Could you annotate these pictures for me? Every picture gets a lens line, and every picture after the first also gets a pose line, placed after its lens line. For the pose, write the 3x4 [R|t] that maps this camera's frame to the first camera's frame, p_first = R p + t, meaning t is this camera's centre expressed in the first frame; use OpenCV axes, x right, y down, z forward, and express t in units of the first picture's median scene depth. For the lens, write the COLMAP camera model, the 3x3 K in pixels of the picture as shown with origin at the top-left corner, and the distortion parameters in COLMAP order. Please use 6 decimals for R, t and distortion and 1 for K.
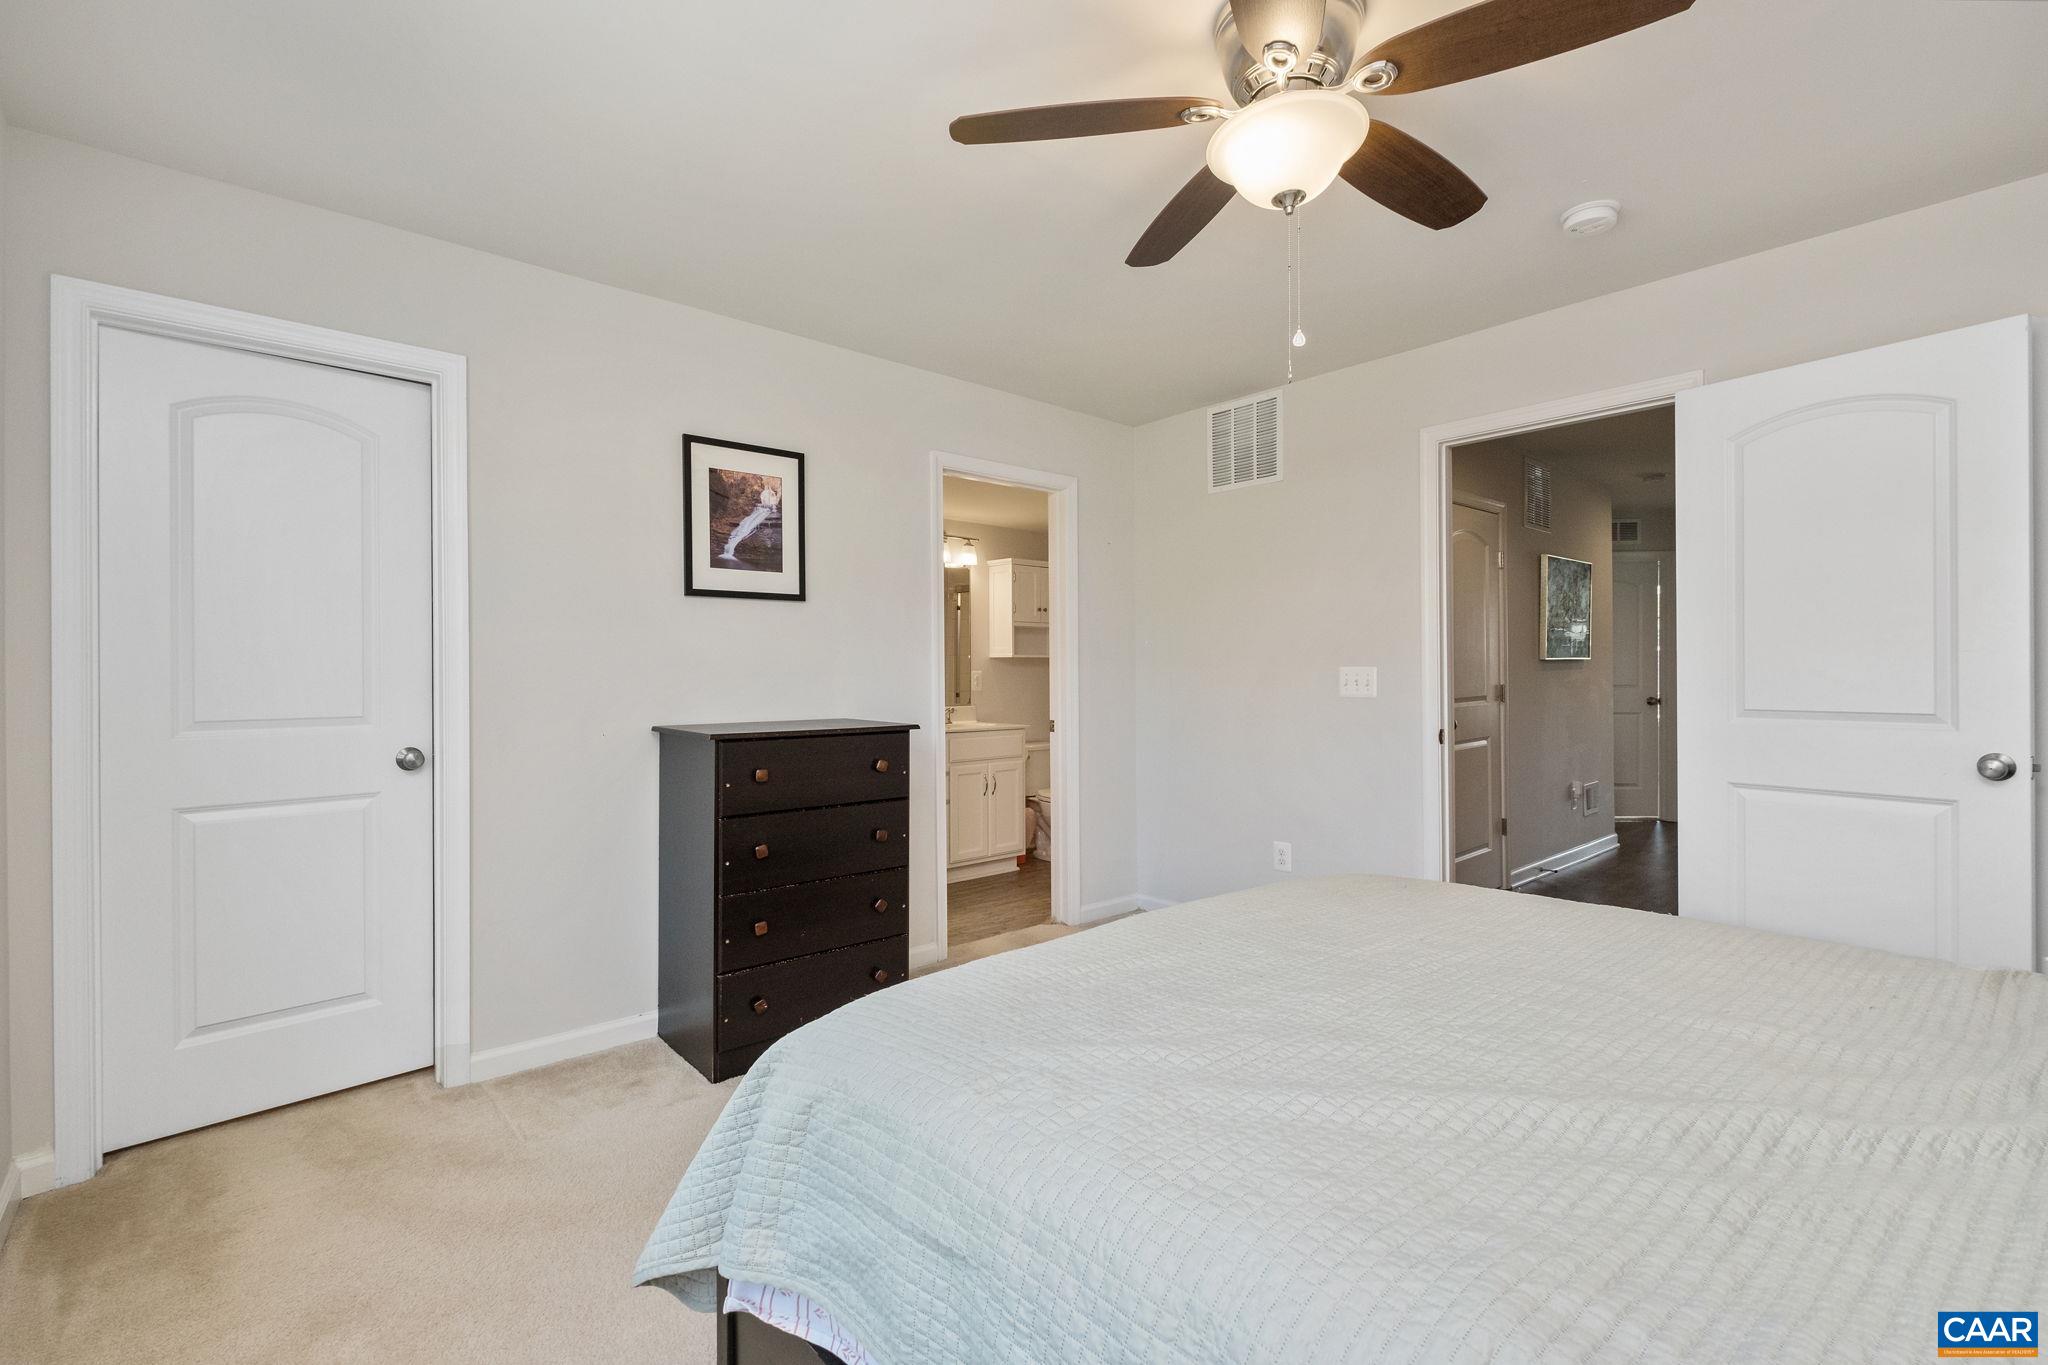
lens RADIAL K [[912.6, 0, 1024.2], [0, 912.6, 677.4], [0, 0, 1]] dist [0.001651, -0.001693]
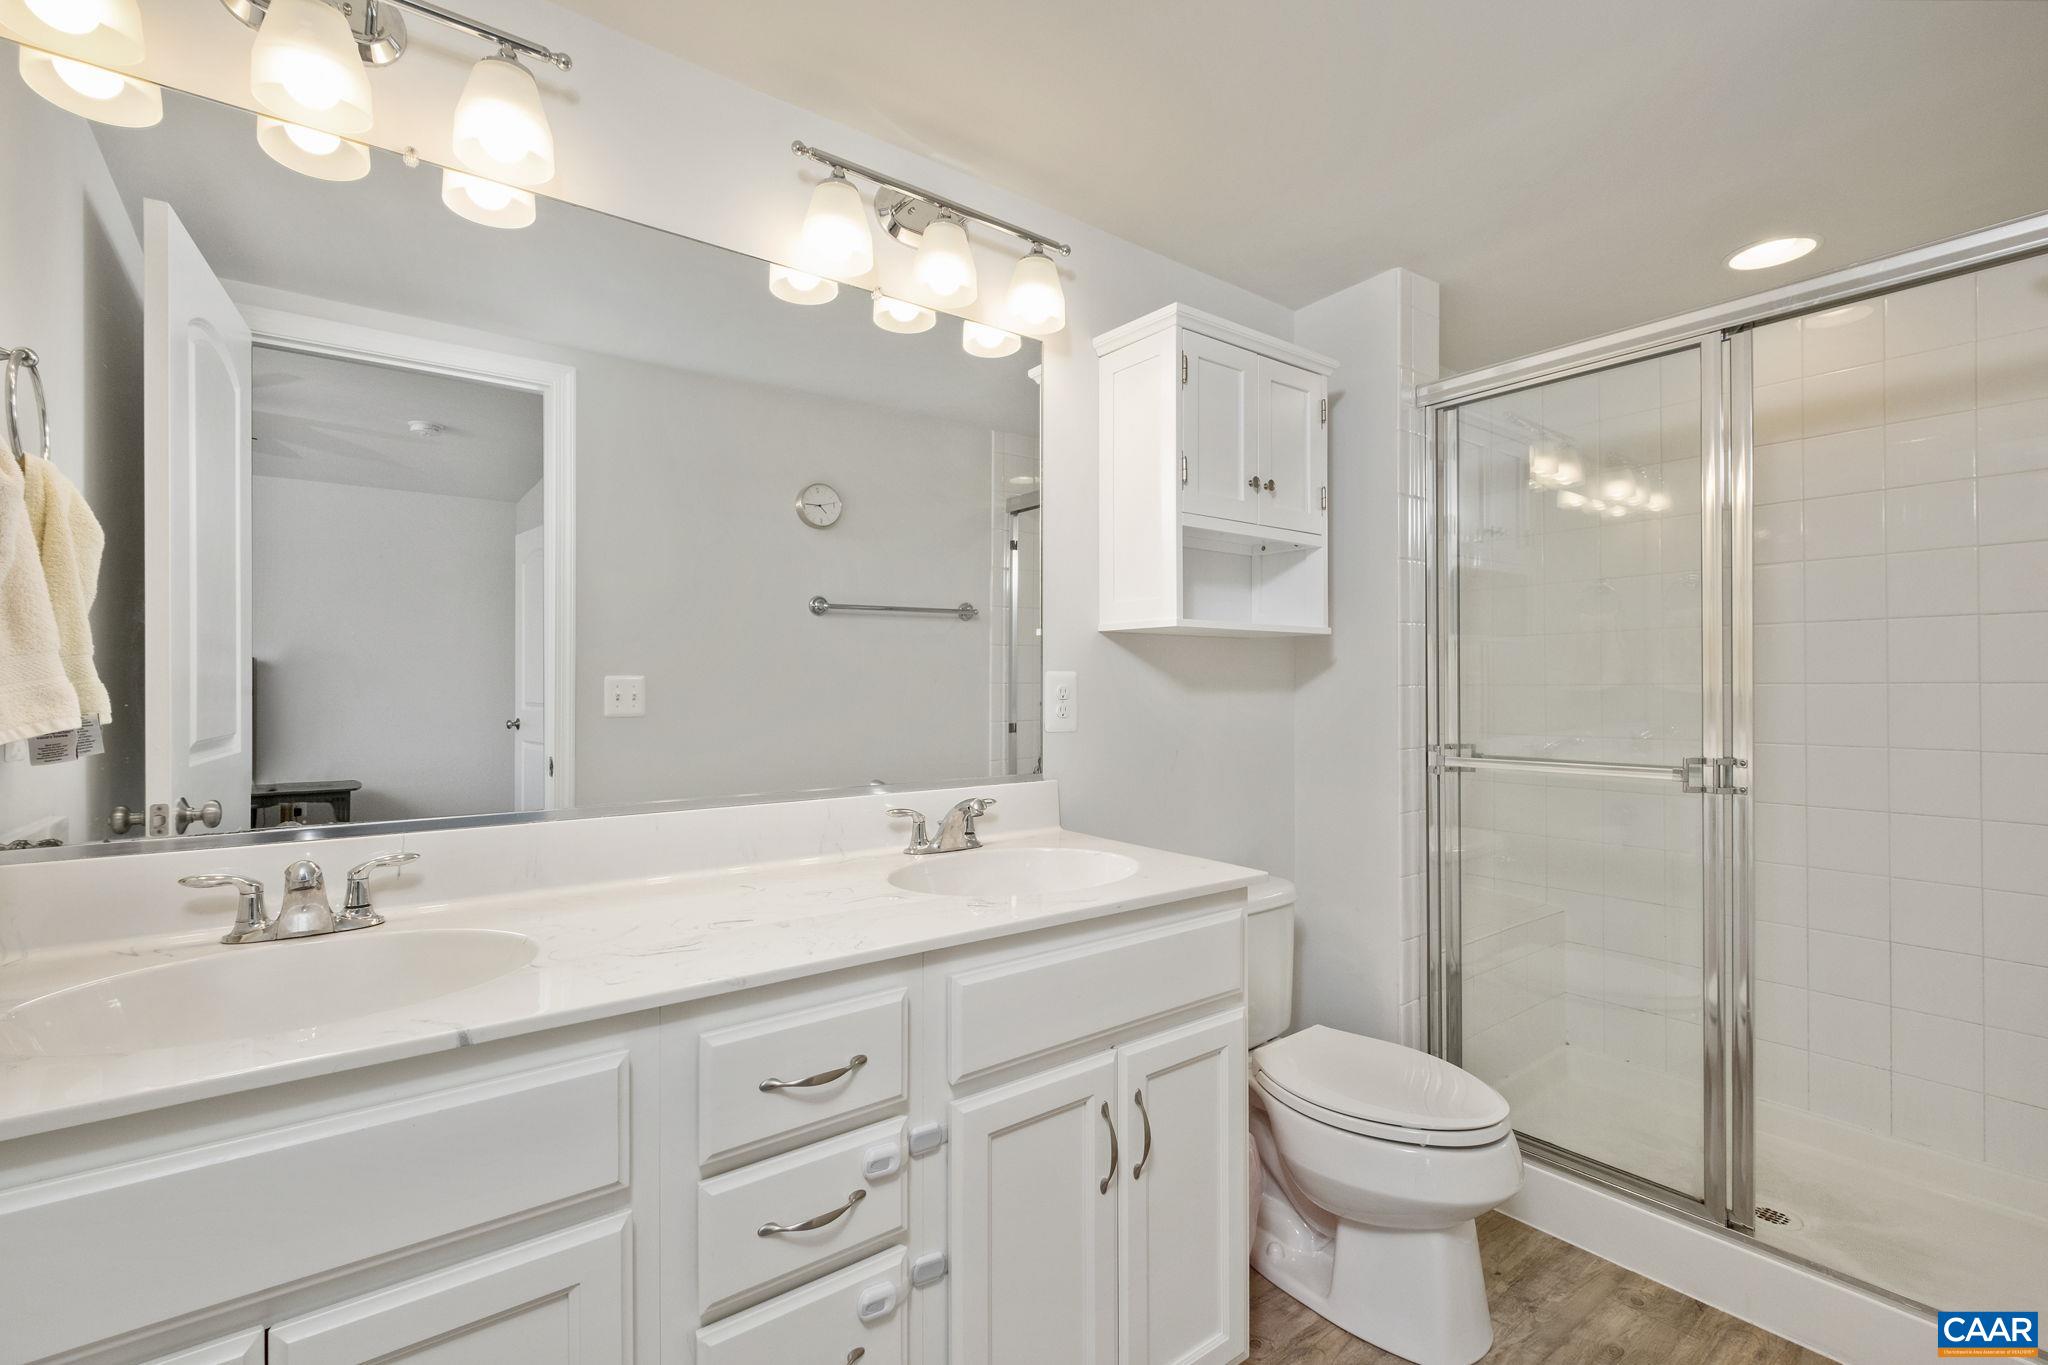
lens RADIAL K [[912.6, 0, 1026.7], [0, 912.6, 684.2], [0, 0, 1]] dist [0.001651, -0.001693]
pose [[0.997944, 0.003532, -0.063998, -0.044288], [-0.003459, 0.999993, 0.001246, -0.003434], [0.064002, -0.001022, 0.997949, 0.689884]]
